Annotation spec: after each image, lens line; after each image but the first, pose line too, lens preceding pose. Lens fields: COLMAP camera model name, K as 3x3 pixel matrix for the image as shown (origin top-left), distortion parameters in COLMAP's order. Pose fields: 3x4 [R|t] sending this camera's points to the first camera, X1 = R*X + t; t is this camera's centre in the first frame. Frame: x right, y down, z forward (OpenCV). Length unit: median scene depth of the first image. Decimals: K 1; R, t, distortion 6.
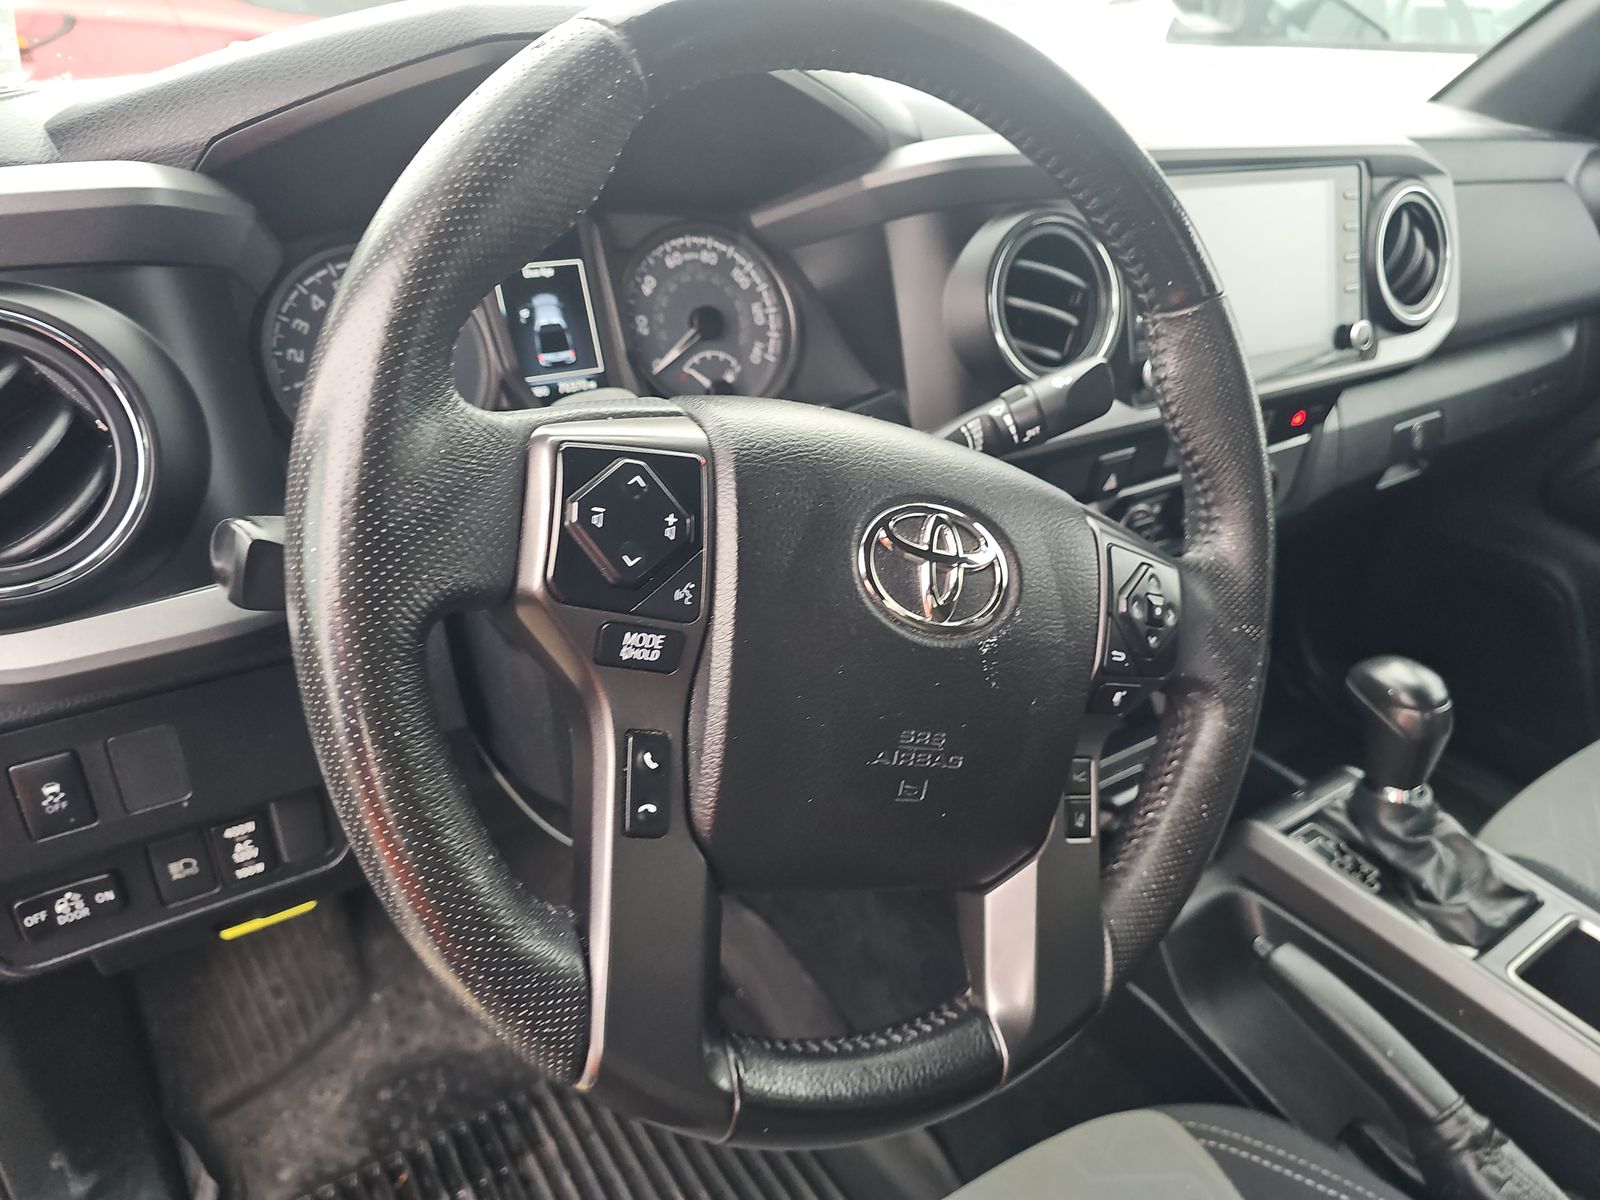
lens RADIAL K [[1071.1, 0, 816.2], [0, 1071.1, 589.7], [0, 0, 1]] dist [0.044443, -0.042089]
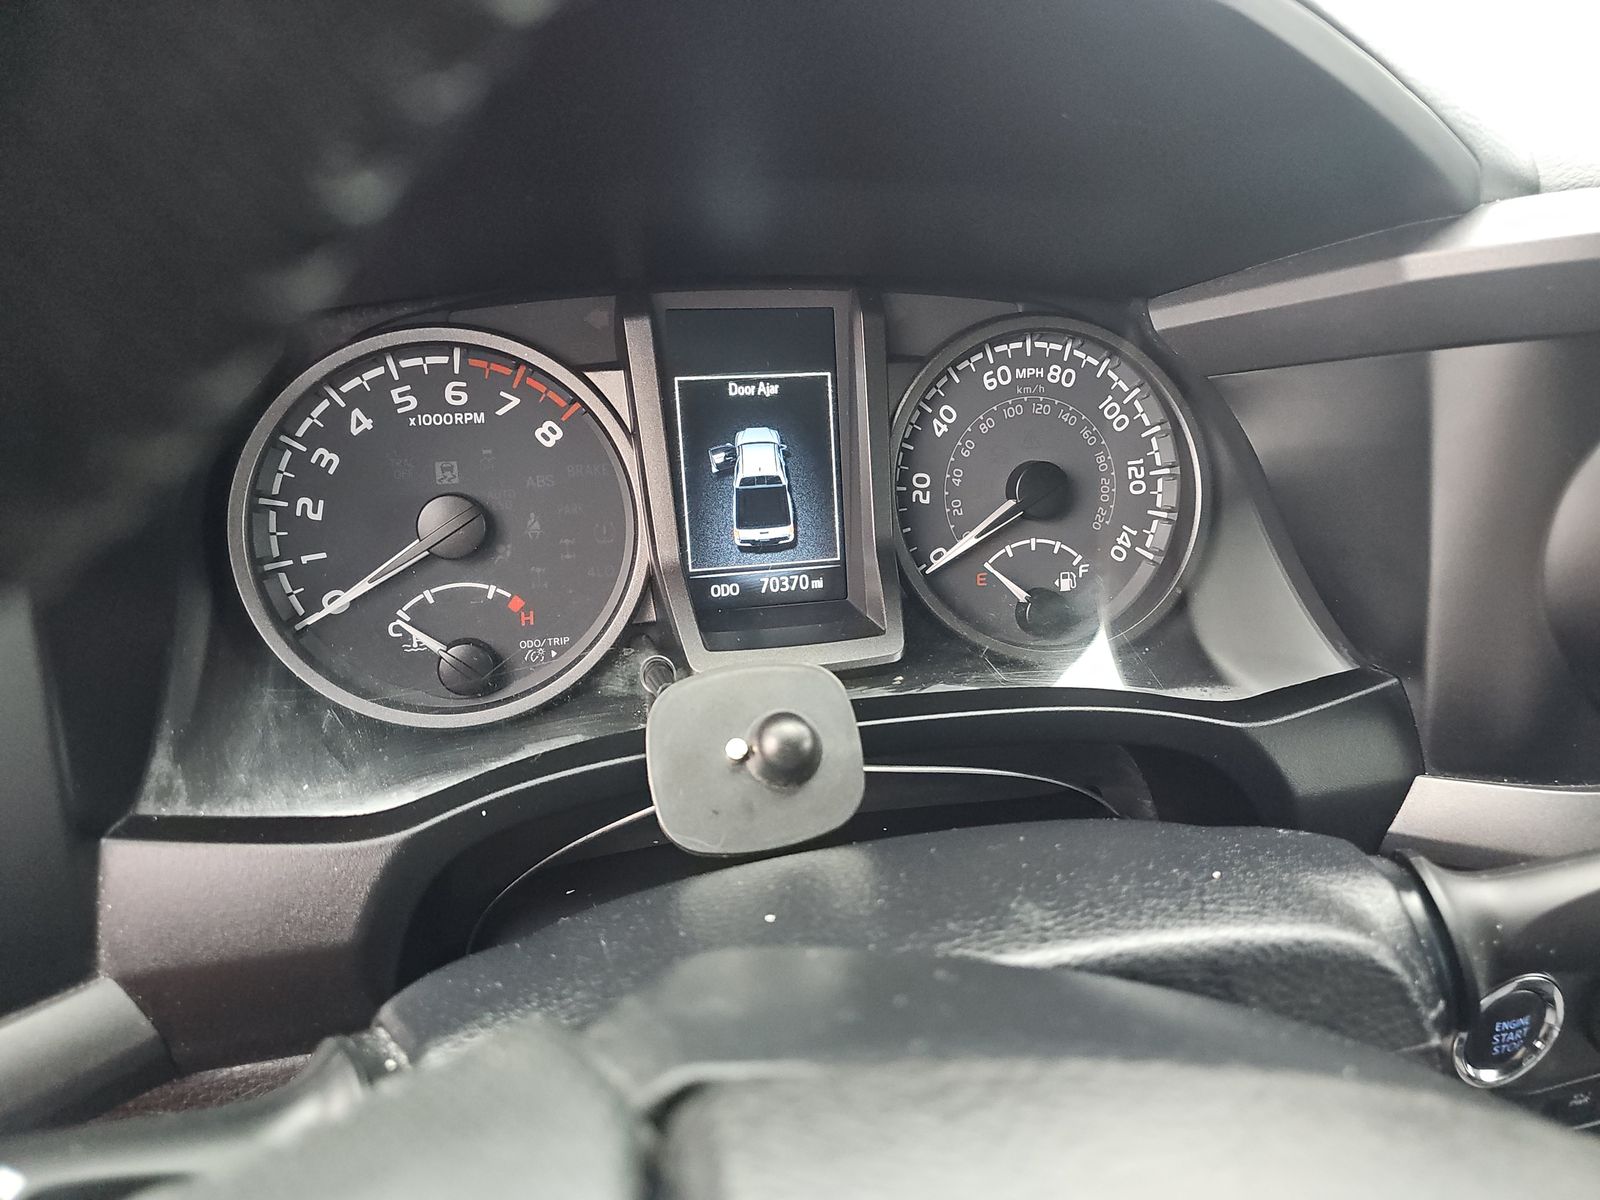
lens RADIAL K [[1071.1, 0, 841.5], [0, 1071.1, 596.1], [0, 0, 1]] dist [0.044443, -0.042089]
pose [[0.941685, 0.156788, -0.297737, -0.022796], [-0.160938, 0.986907, 0.010688, -0.182158], [0.295514, 0.037853, 0.954588, 0.431318]]
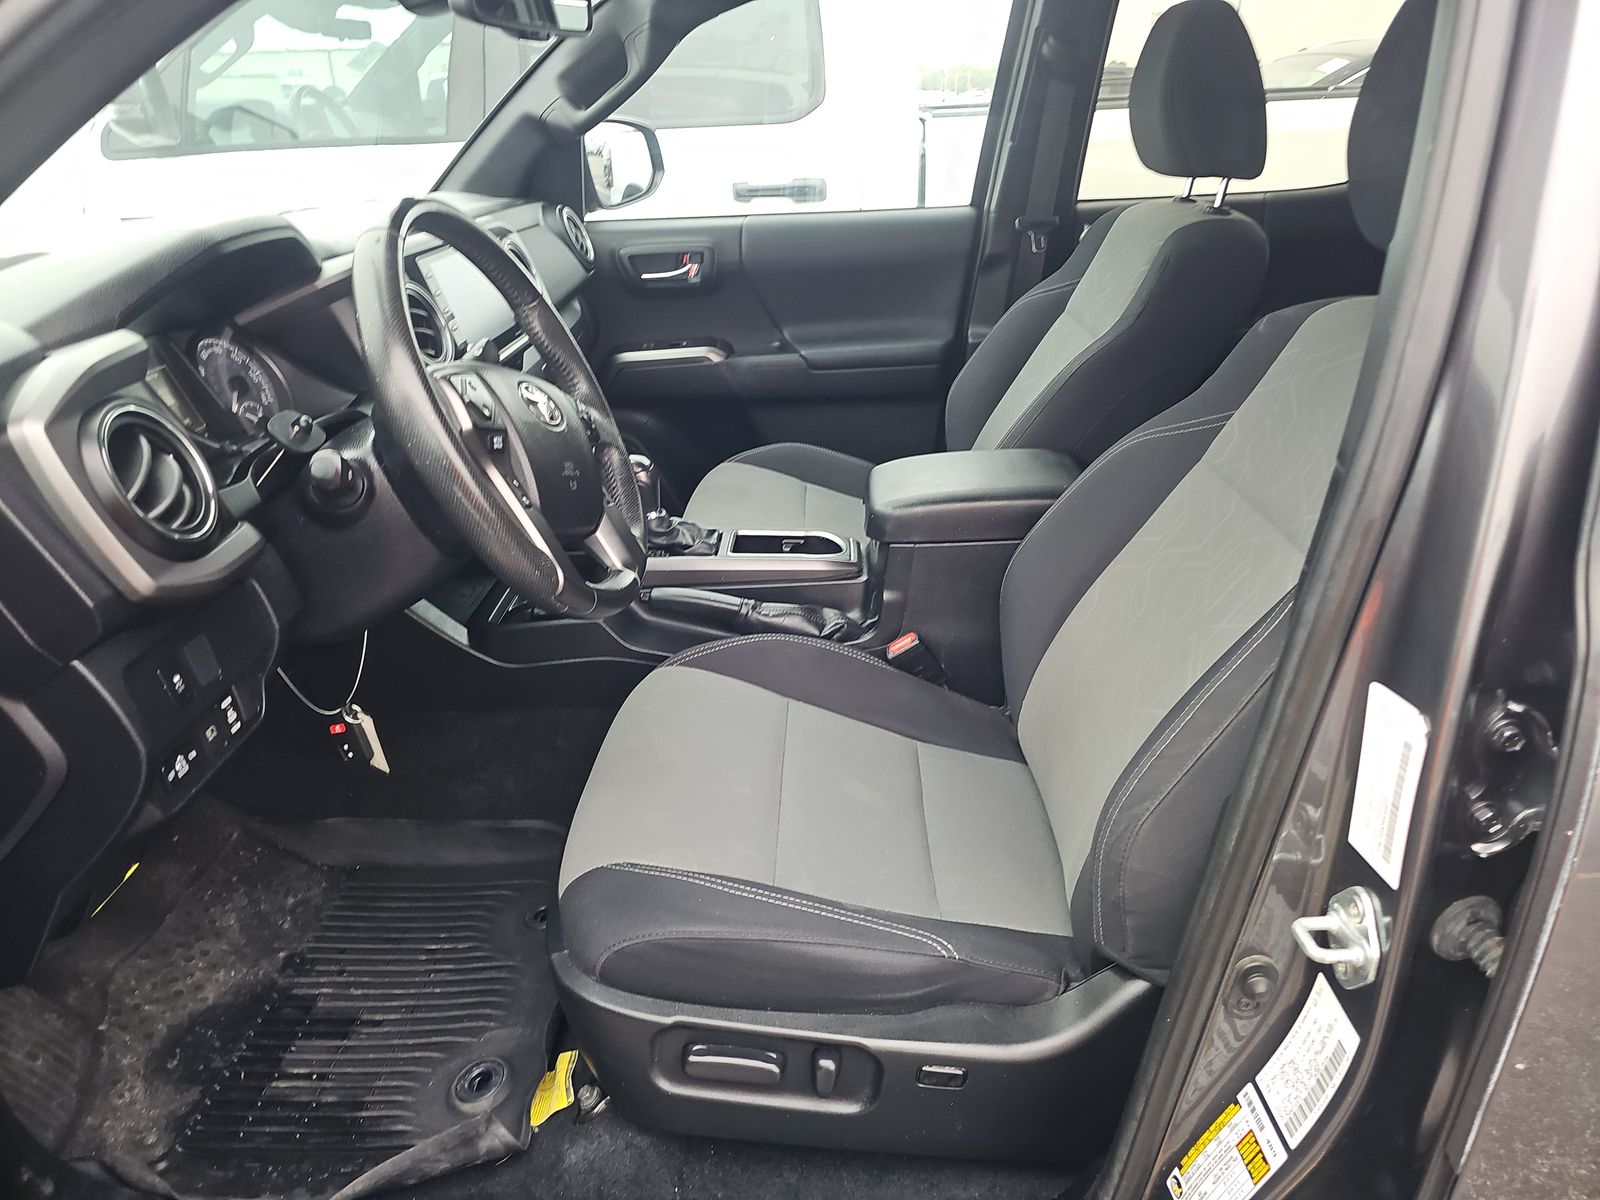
lens RADIAL K [[1071.1, 0, 799.0], [0, 1071.1, 588.5], [0, 0, 1]] dist [0.044443, -0.042089]
pose [[0.595365, -0.391927, 0.701380, -0.861424], [0.430145, 0.892795, 0.133761, 0.170223], [-0.678613, 0.222058, 0.700124, -0.652299]]
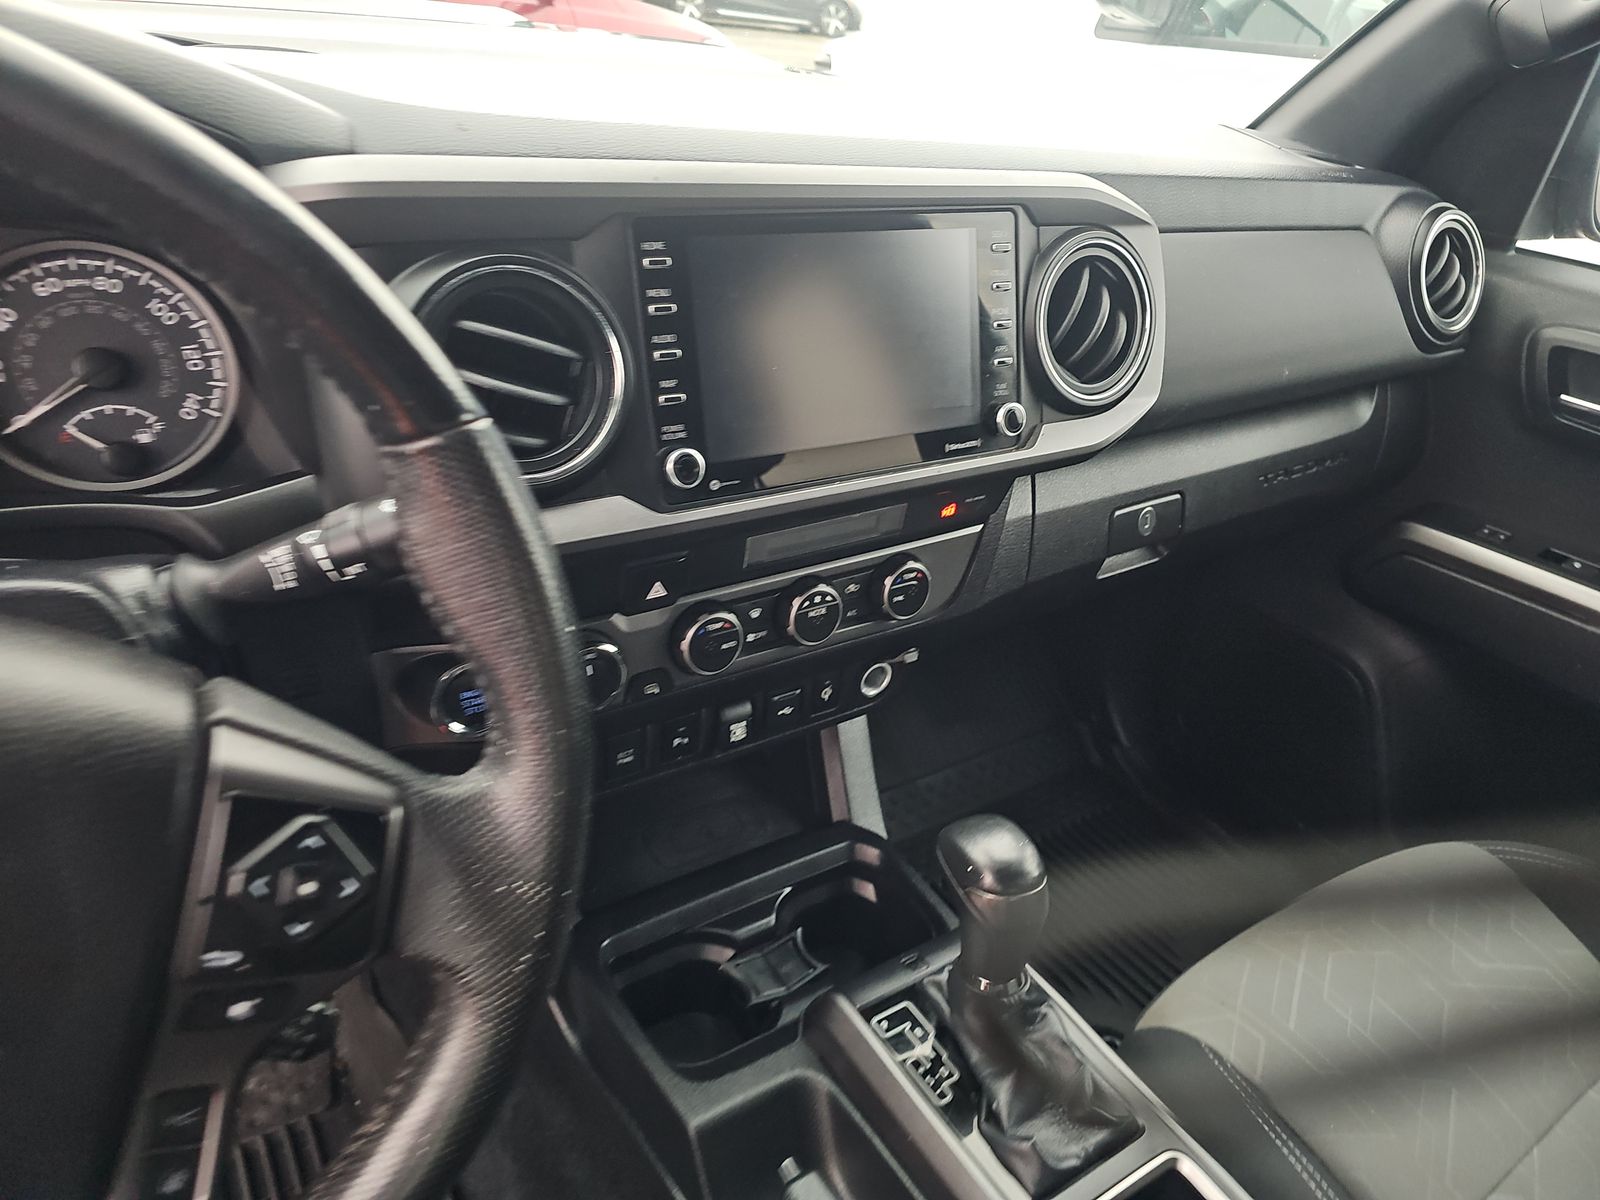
lens RADIAL K [[1071.1, 0, 780.8], [0, 1071.1, 607.7], [0, 0, 1]] dist [0.044443, -0.042089]
pose [[0.998373, 0.056409, 0.008287, 0.392619], [-0.056663, 0.997797, 0.034493, -0.130120], [-0.006323, -0.034906, 0.999371, 0.204928]]
